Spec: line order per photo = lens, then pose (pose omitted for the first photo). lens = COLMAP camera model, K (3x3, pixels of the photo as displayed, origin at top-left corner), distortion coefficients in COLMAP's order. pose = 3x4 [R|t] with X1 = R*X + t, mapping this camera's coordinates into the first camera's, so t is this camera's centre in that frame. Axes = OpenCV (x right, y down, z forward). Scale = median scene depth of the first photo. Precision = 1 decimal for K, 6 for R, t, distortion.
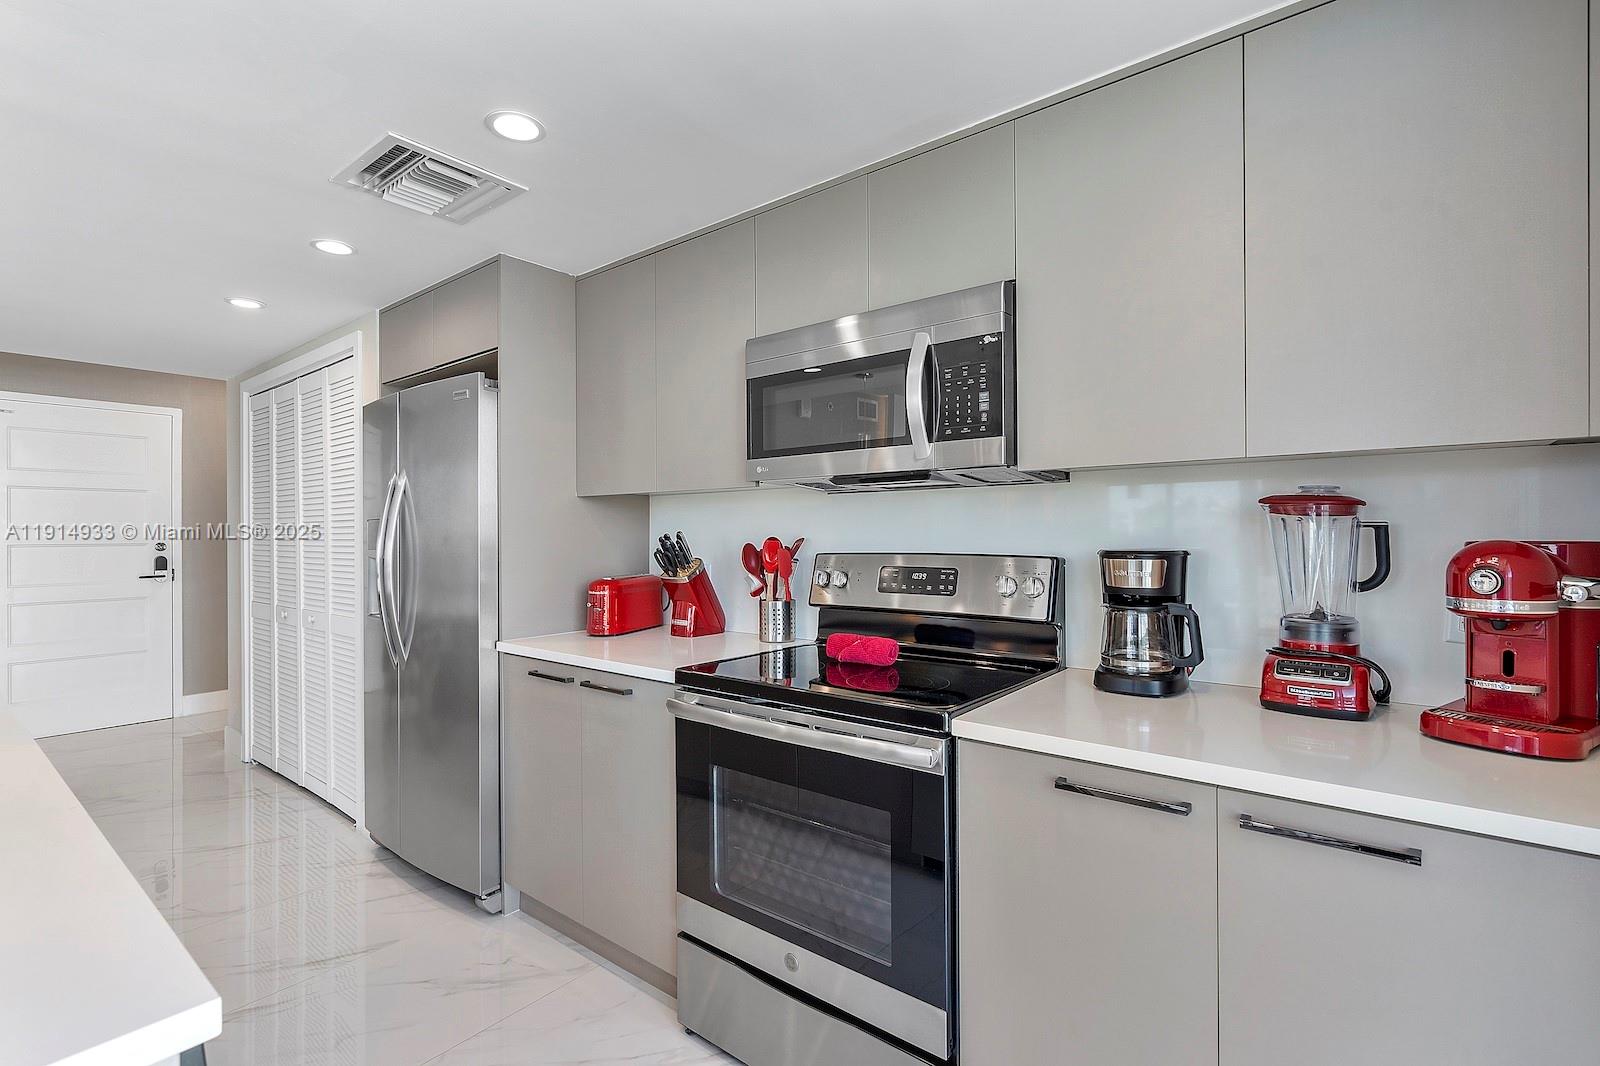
lens RADIAL K [[737.5, 0, 796.7], [0, 737.5, 528.0], [0, 0, 1]] dist [-0.001795, -0.000207]
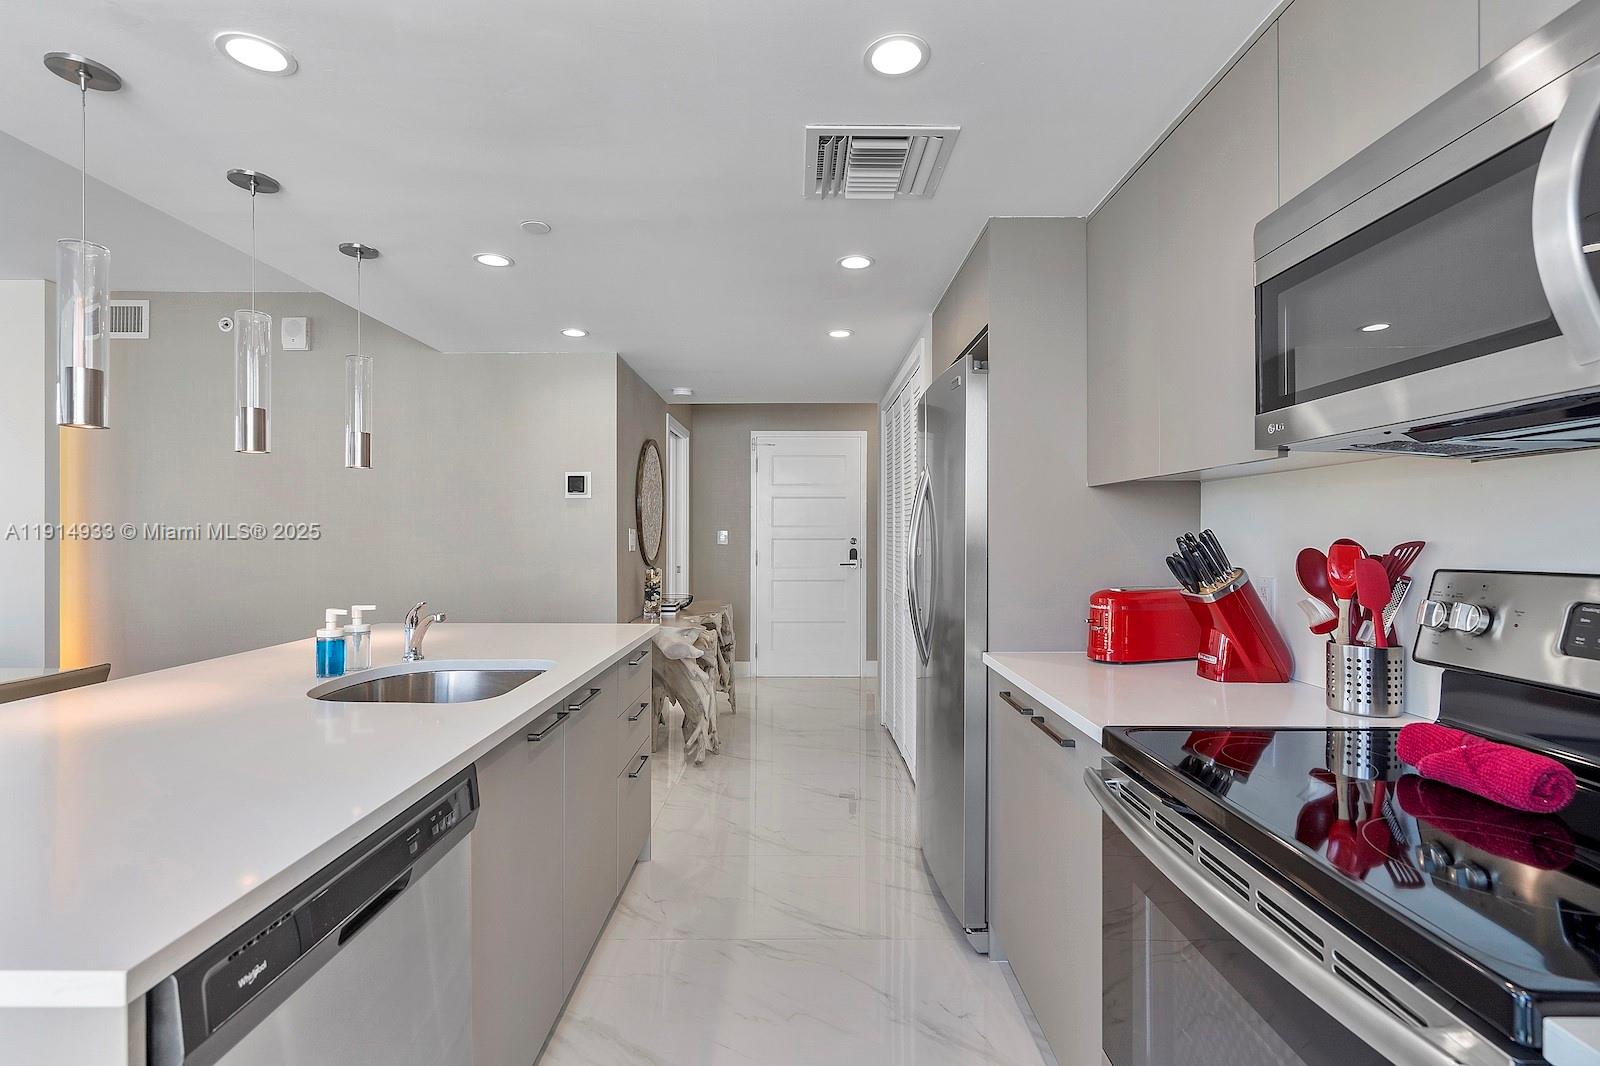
lens RADIAL K [[737.5, 0, 796.7], [0, 737.5, 528.0], [0, 0, 1]] dist [-0.001795, -0.000207]
pose [[0.624005, 0.000892, -0.781420, 0.179340], [-0.000001, 0.999999, 0.001142, 0.002941], [0.781420, -0.000712, 0.624005, 0.307622]]
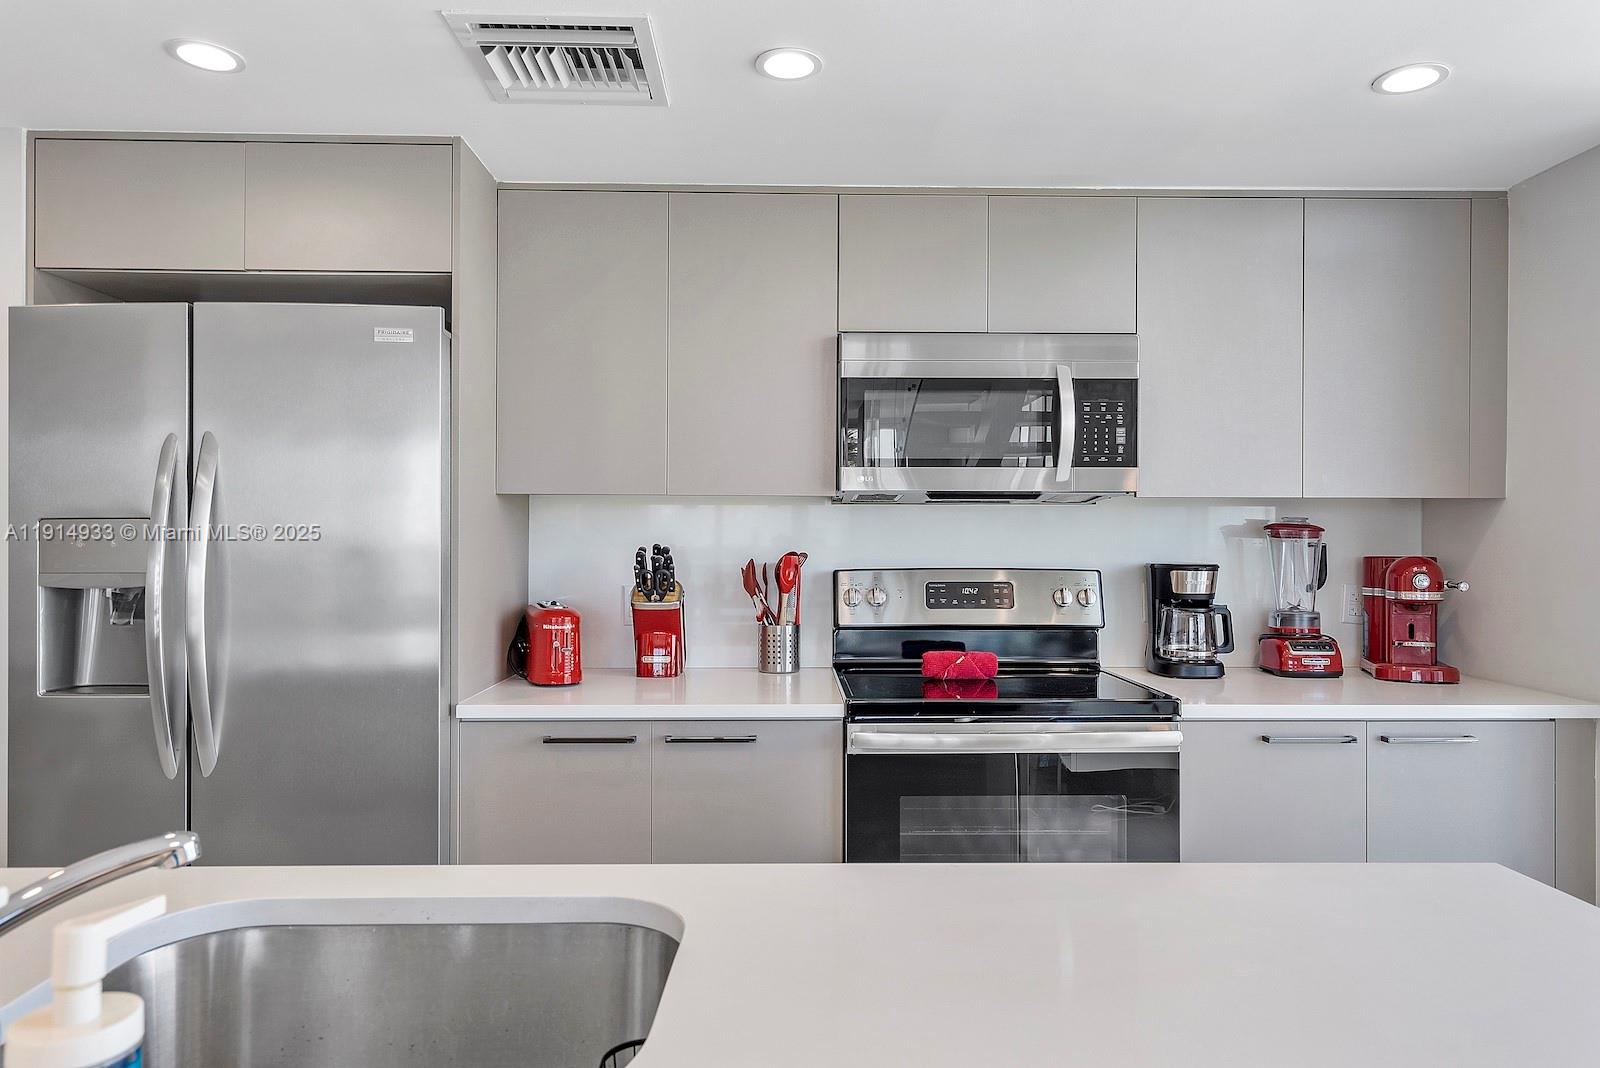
lens RADIAL K [[998.3, 0, 800.0], [0, 998.3, 534.0], [0, 0, 1]] dist [0.005864, 0.001075]
pose [[0.763801, 0.010453, 0.645367, -0.900912], [-0.011344, 0.999932, -0.002771, -0.006448], [-0.645352, -0.005205, 0.763867, 0.102748]]
